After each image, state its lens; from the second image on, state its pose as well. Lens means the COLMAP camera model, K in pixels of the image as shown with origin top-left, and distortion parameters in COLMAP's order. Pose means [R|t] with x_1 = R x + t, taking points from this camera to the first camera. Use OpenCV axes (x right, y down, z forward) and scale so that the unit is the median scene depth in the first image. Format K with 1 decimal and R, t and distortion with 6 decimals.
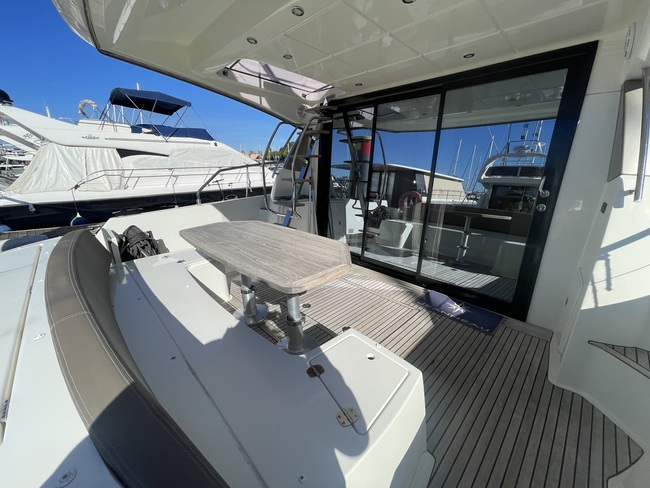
lens RADIAL K [[261.8, 0, 323.6], [0, 261.8, 242.1], [0, 0, 1]] dist [-0.000385, 0.000196]
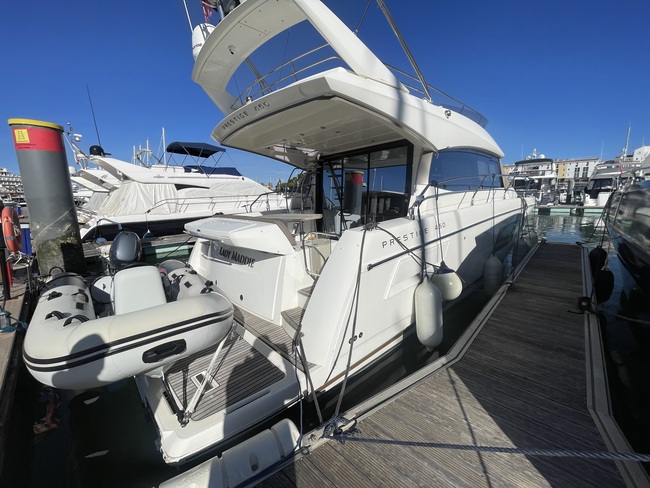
lens RADIAL K [[261.8, 0, 323.6], [0, 261.8, 242.1], [0, 0, 1]] dist [-0.000385, 0.000196]
pose [[0.999116, -0.019551, -0.037226, 0.043112], [0.015528, 0.994302, -0.105459, 0.115902], [0.039076, 0.104788, 0.993727, -0.340372]]
